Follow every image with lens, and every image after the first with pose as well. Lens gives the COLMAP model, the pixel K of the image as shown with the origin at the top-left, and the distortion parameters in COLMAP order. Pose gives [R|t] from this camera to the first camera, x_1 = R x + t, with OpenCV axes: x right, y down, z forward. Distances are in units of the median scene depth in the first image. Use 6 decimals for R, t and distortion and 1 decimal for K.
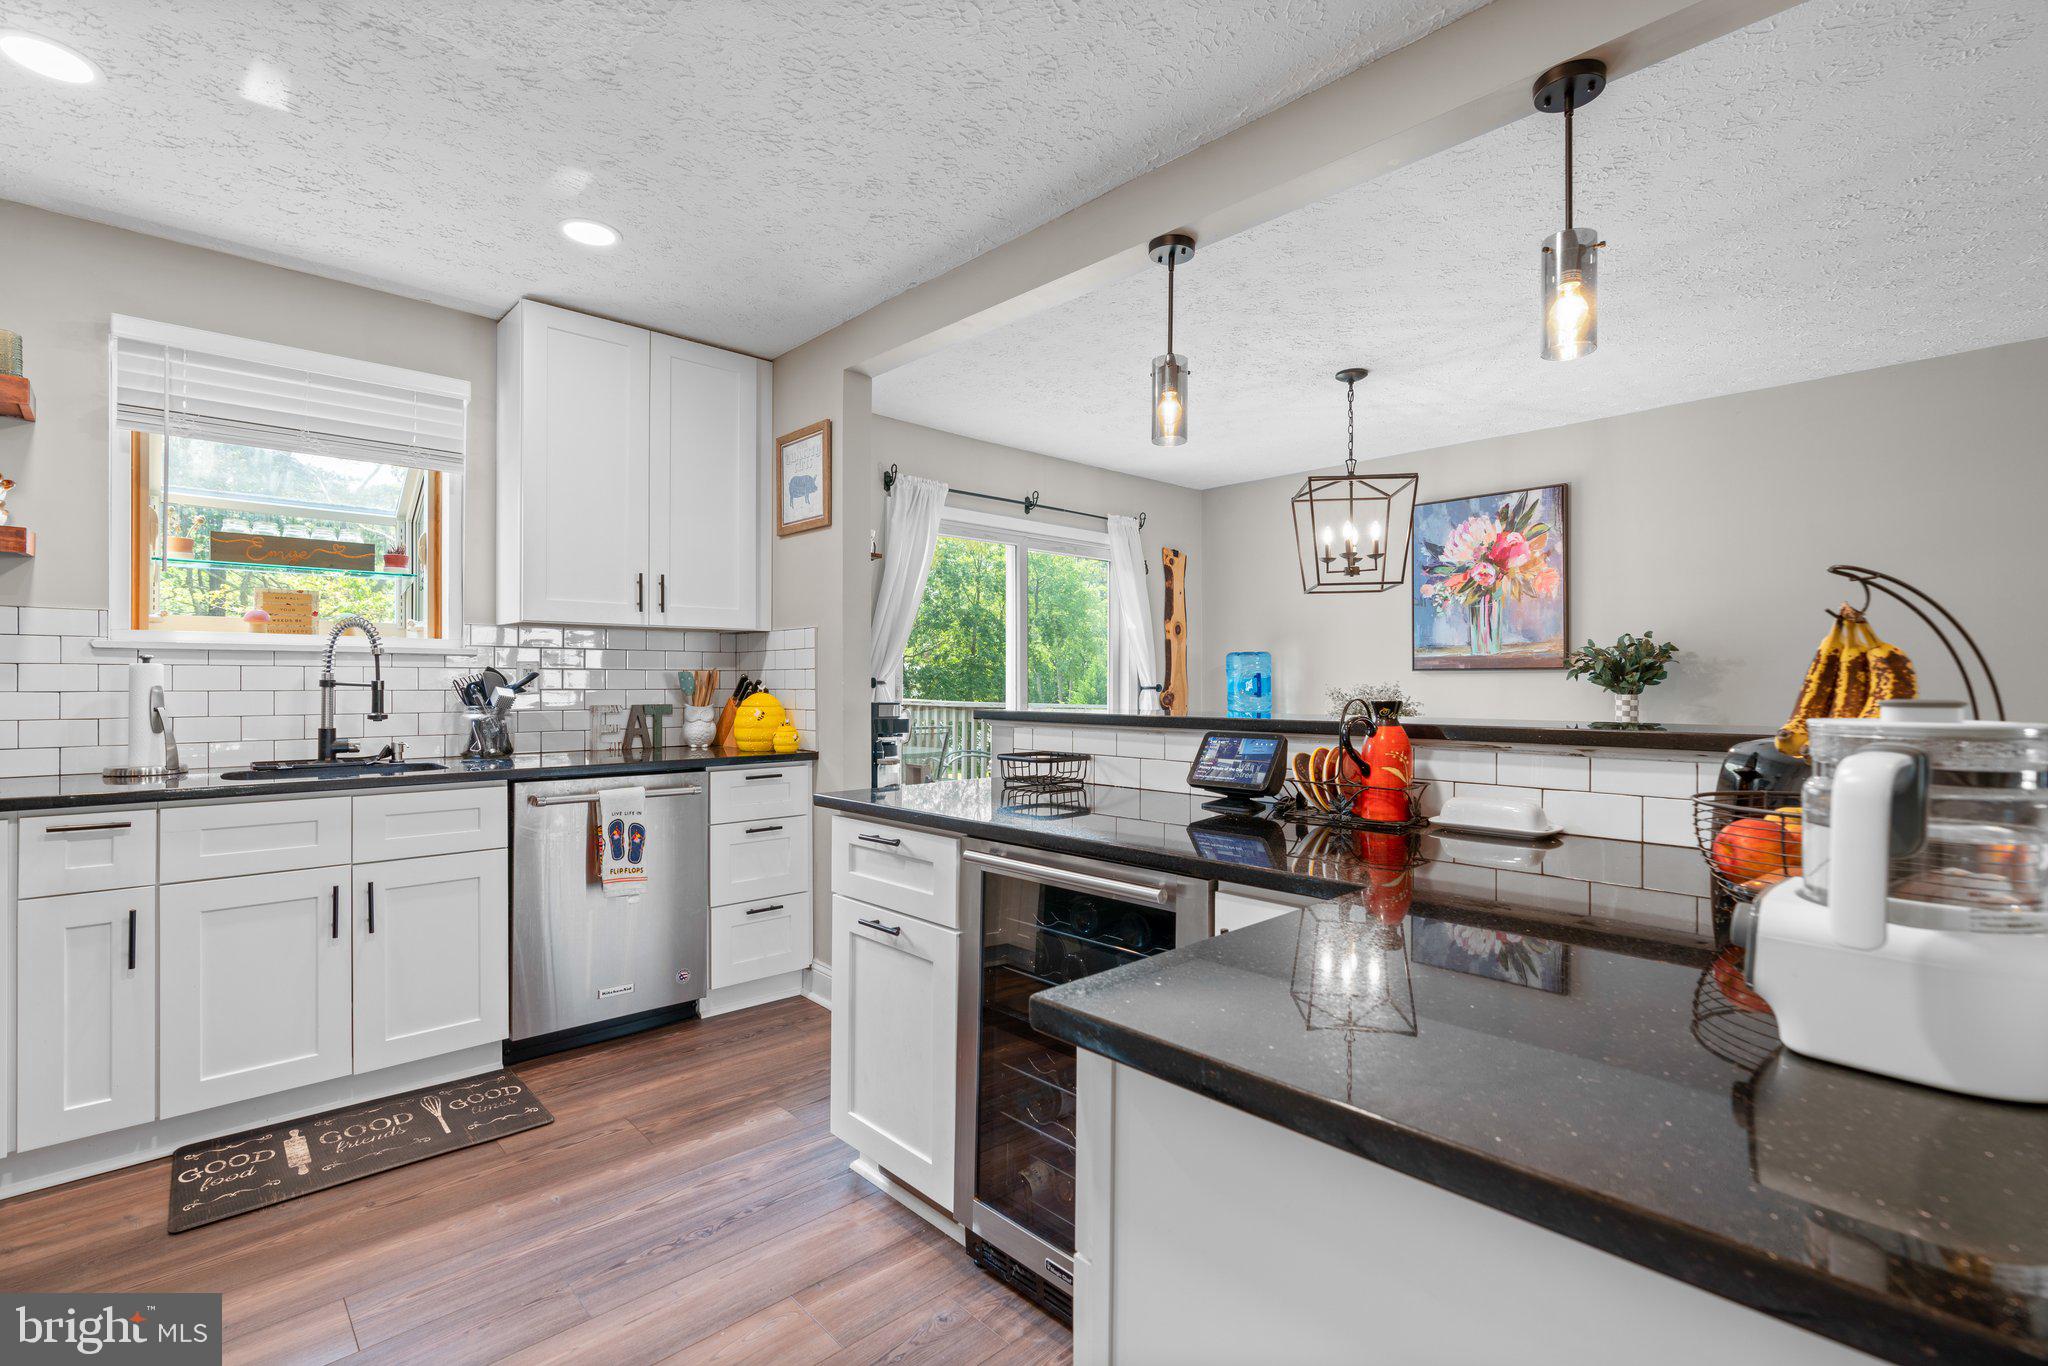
lens RADIAL K [[929.7, 0, 1021.6], [0, 929.7, 682.0], [0, 0, 1]] dist [-0.004741, 0.000170]
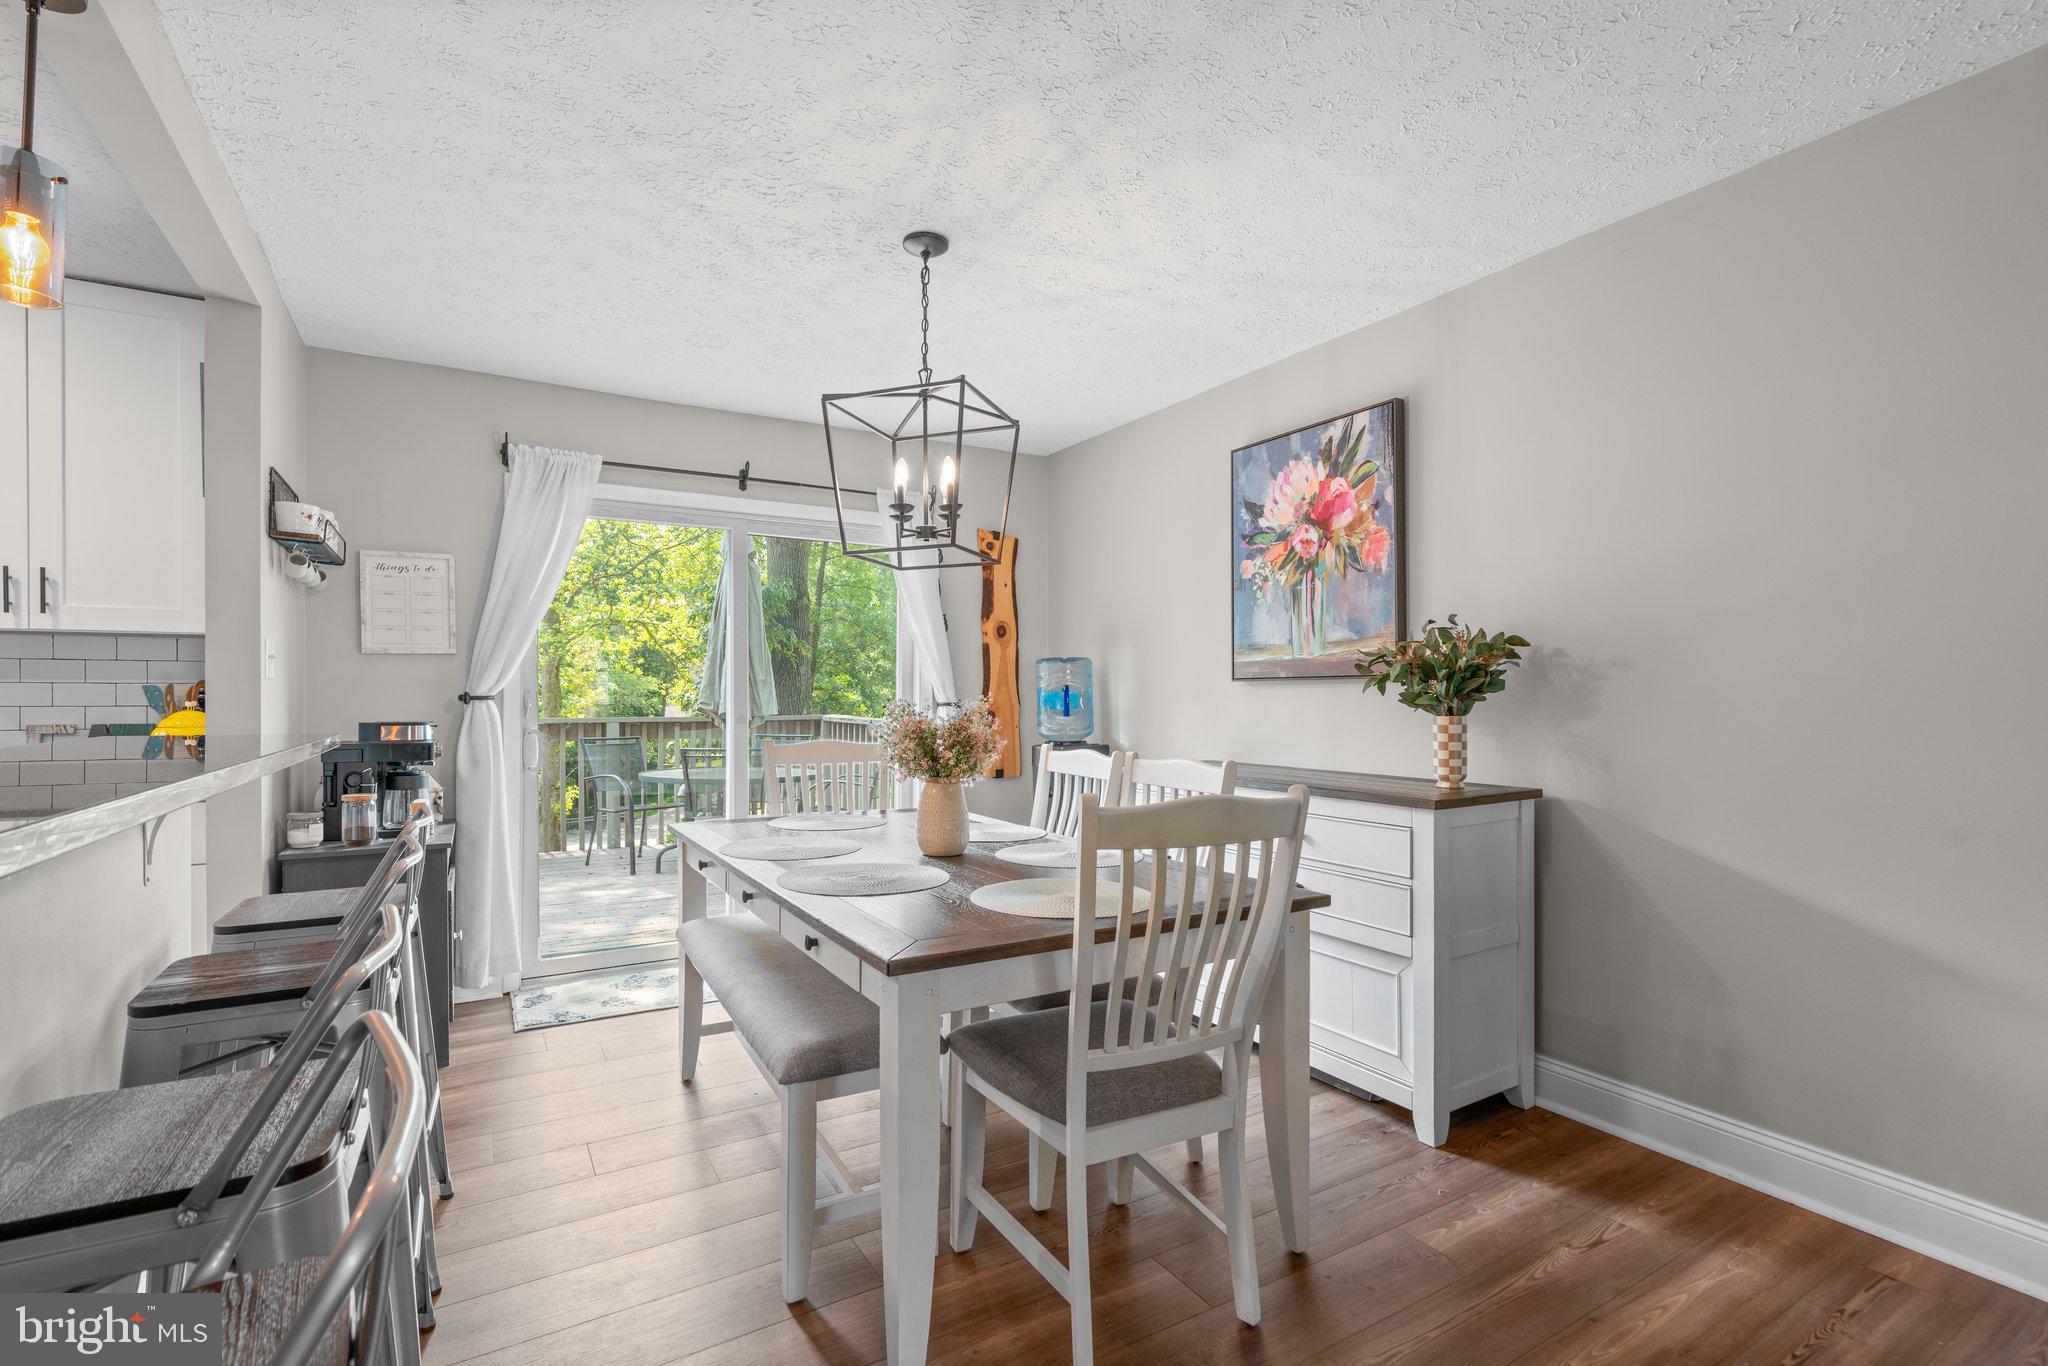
lens RADIAL K [[929.7, 0, 1027.0], [0, 929.7, 690.9], [0, 0, 1]] dist [-0.004741, 0.000170]
pose [[0.974206, -0.002018, -0.225652, 0.454929], [0.000564, 0.999979, -0.006506, 0.000327], [0.225660, 0.006211, 0.974186, 0.278613]]
